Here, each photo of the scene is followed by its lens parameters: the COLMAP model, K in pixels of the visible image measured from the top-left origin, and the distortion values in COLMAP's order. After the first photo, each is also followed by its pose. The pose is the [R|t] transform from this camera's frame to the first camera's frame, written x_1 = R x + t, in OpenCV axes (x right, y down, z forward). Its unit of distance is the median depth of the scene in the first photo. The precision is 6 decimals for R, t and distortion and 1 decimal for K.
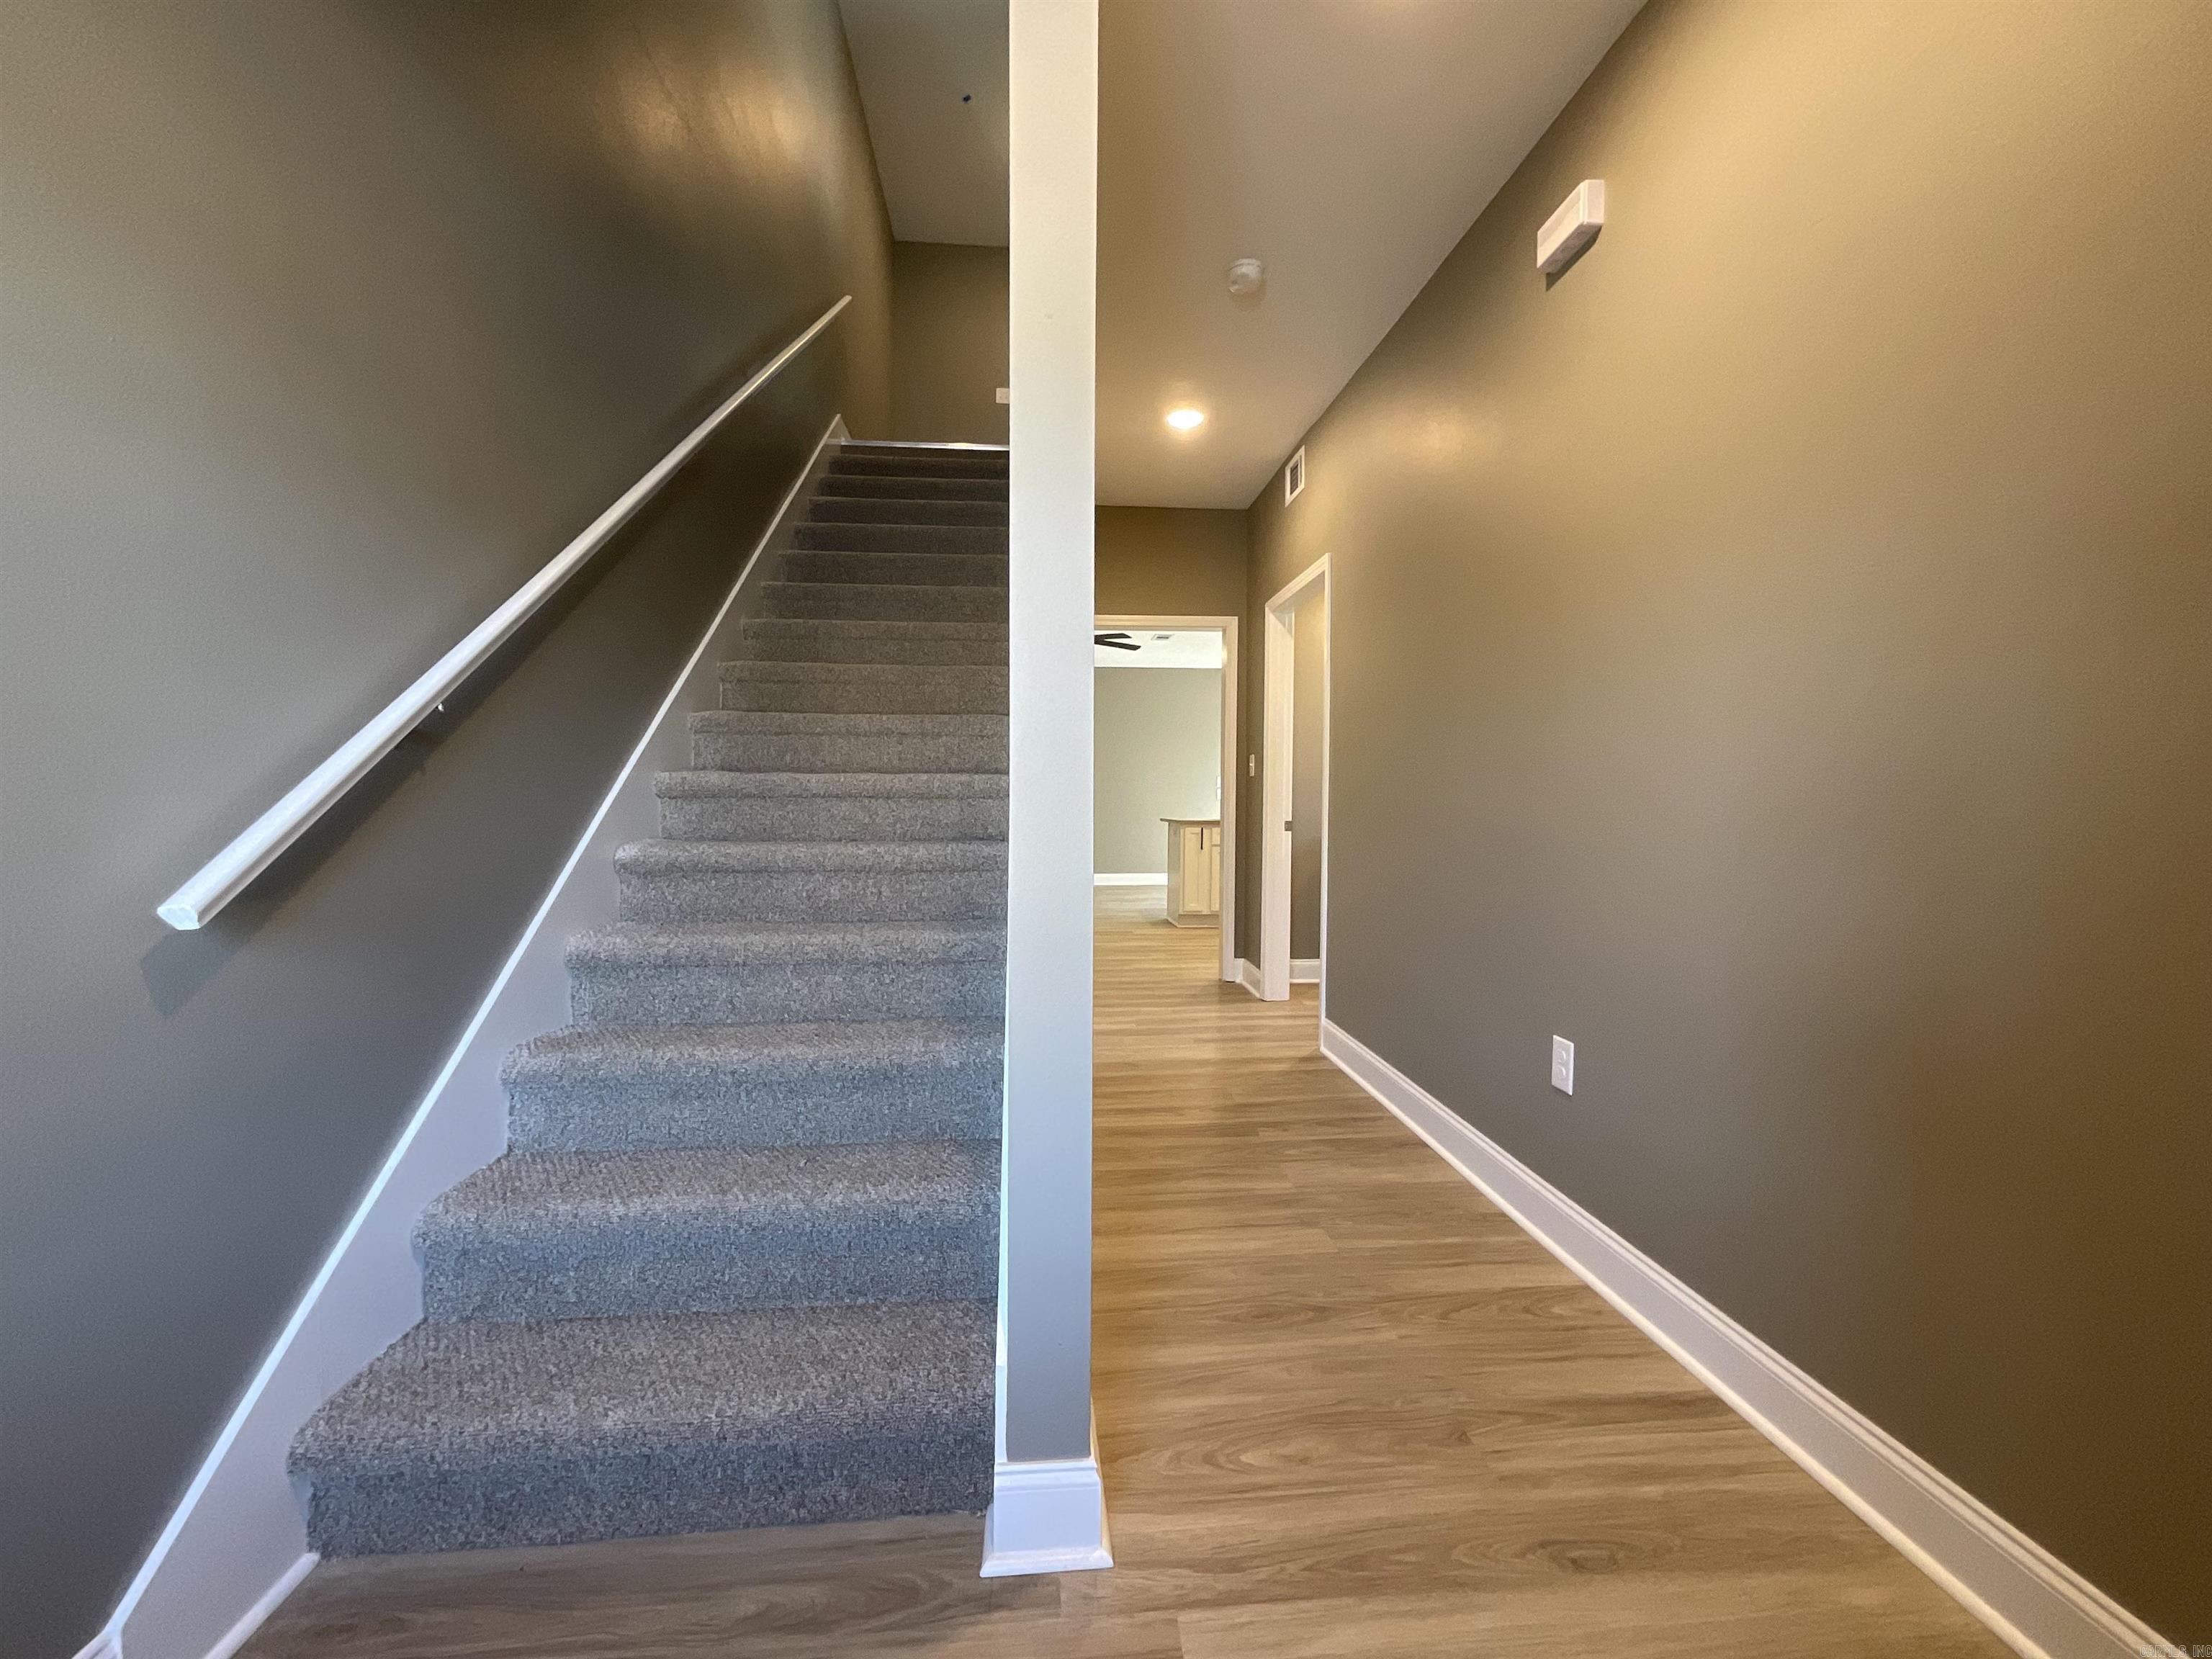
lens RADIAL K [[898.2, 0, 1107.6], [0, 898.2, 825.7], [0, 0, 1]] dist [-0.001168, 0.001821]
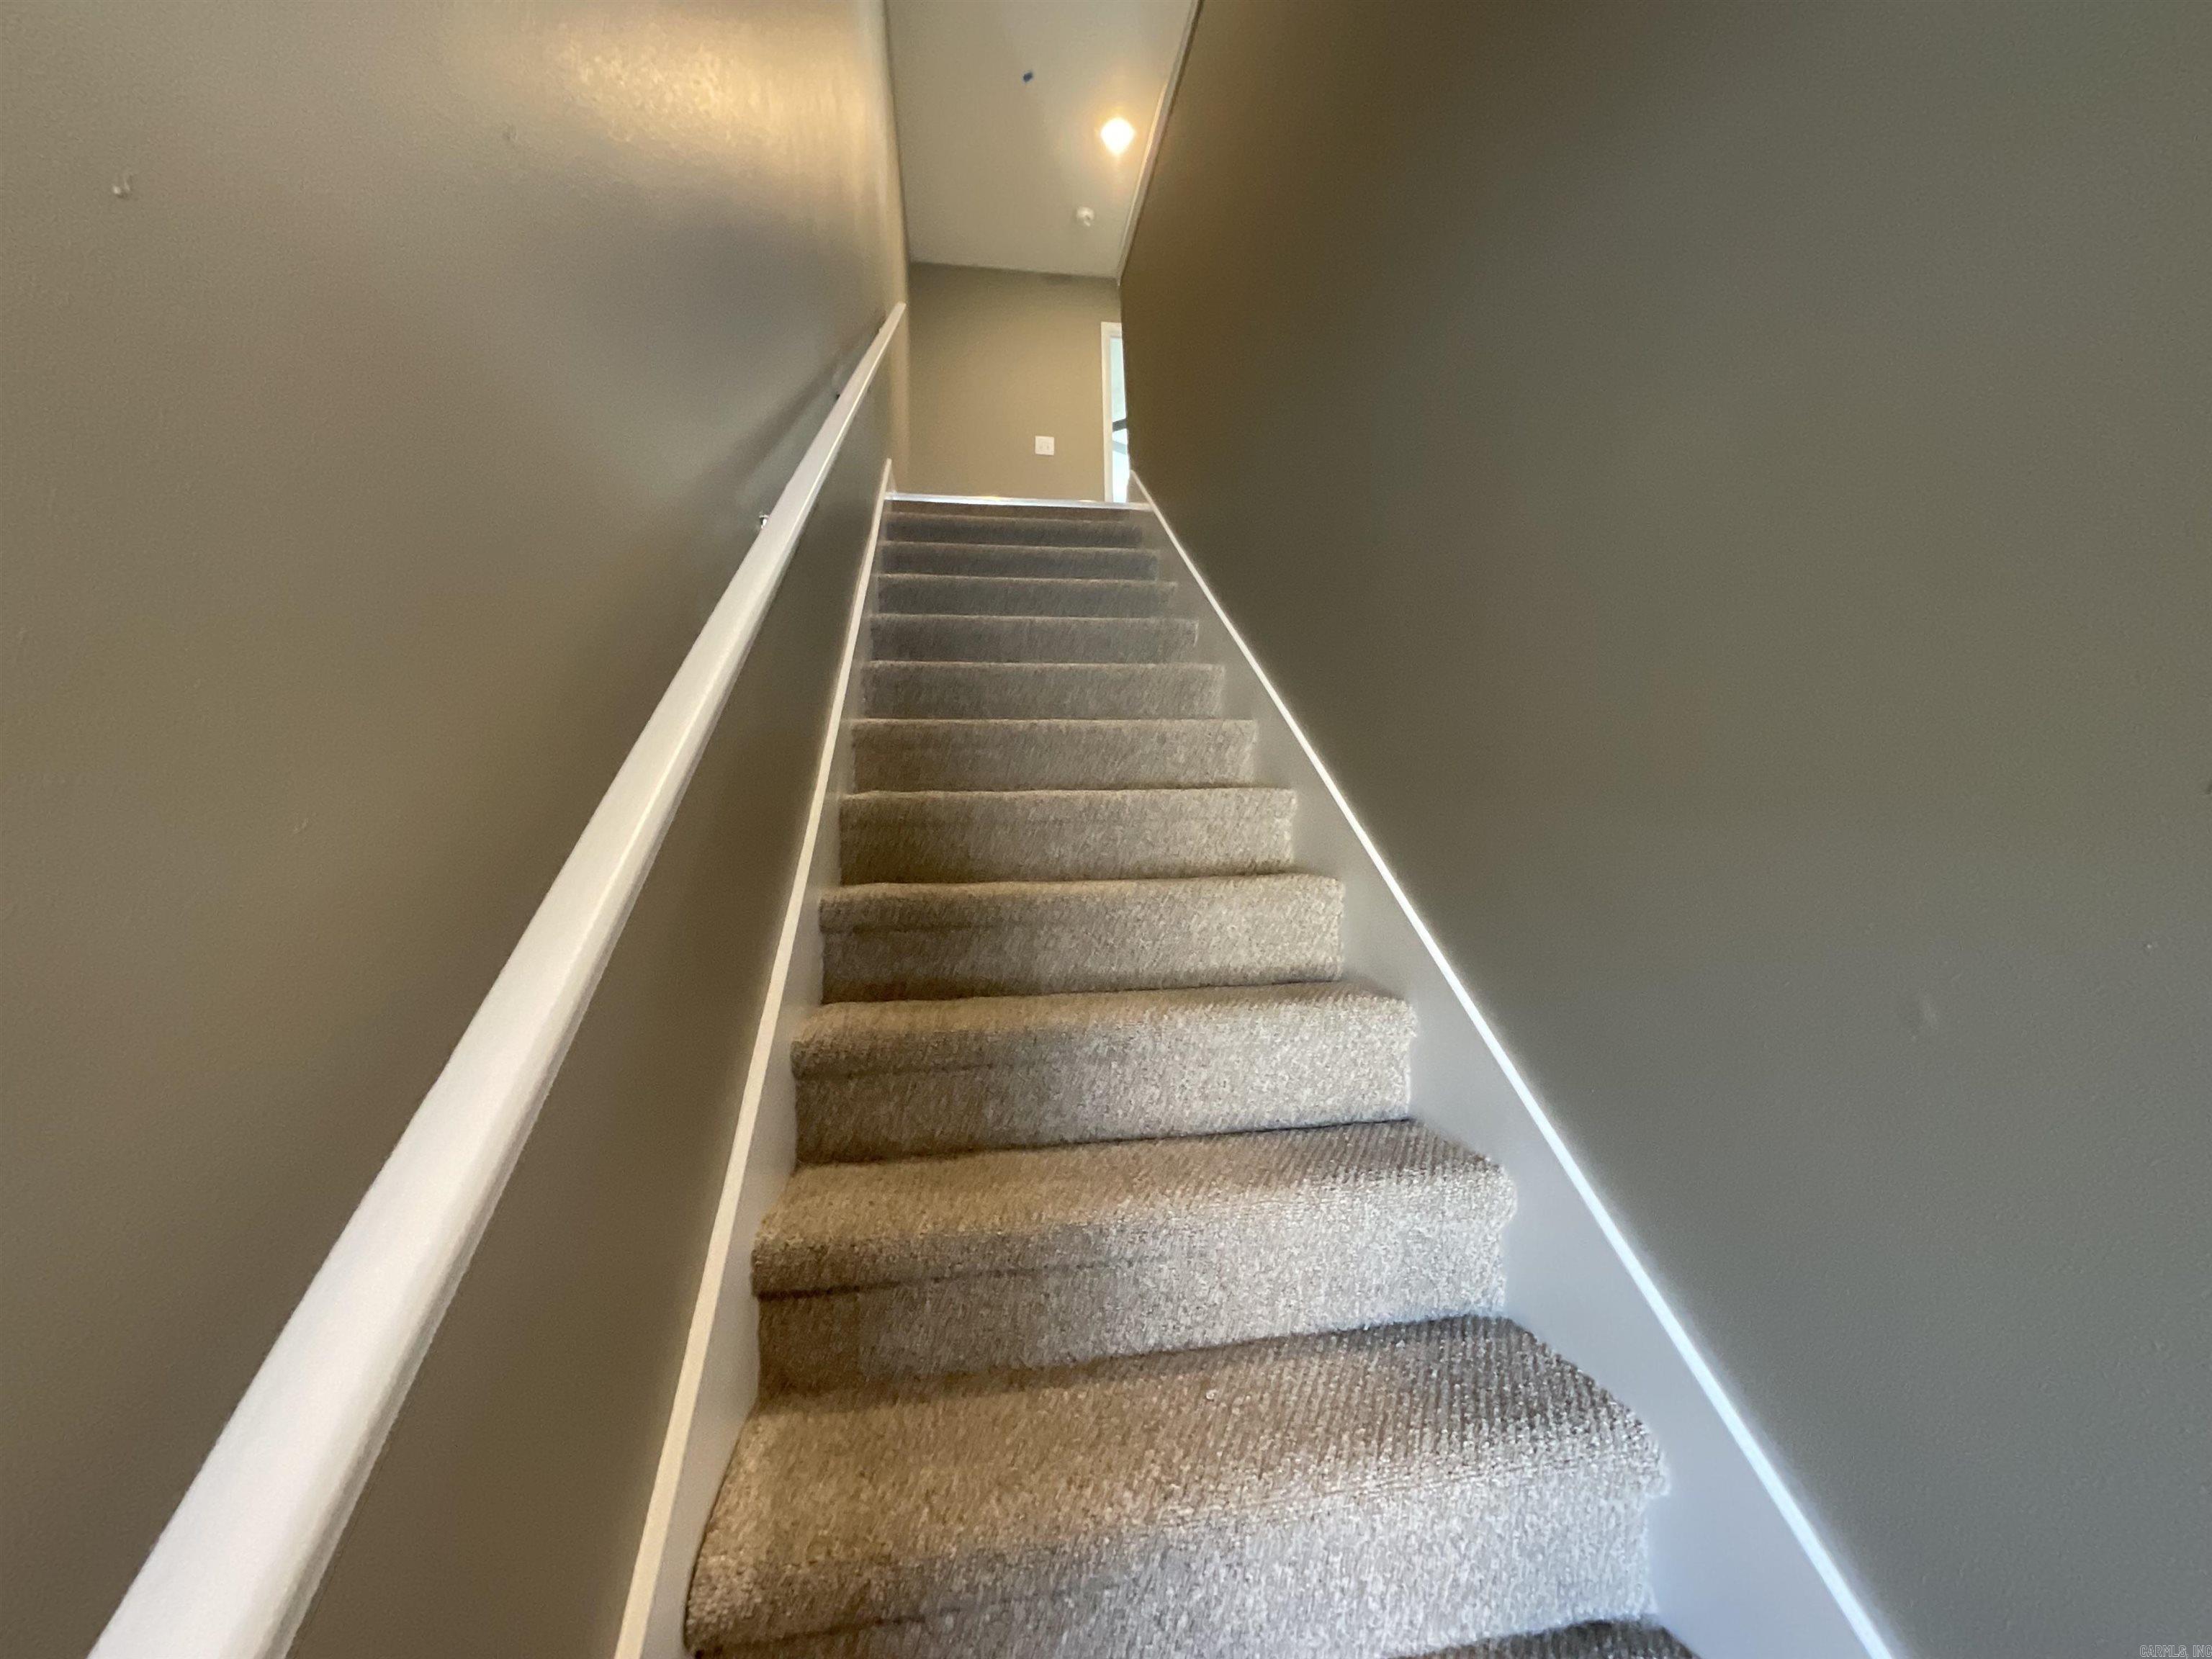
lens RADIAL K [[898.2, 0, 1114.0], [0, 898.2, 822.8], [0, 0, 1]] dist [-0.001168, 0.001821]
pose [[0.997201, -0.025567, 0.070263, -0.191582], [0.029450, 0.998063, -0.054806, -0.124539], [-0.068726, 0.056721, 0.996022, 0.293537]]
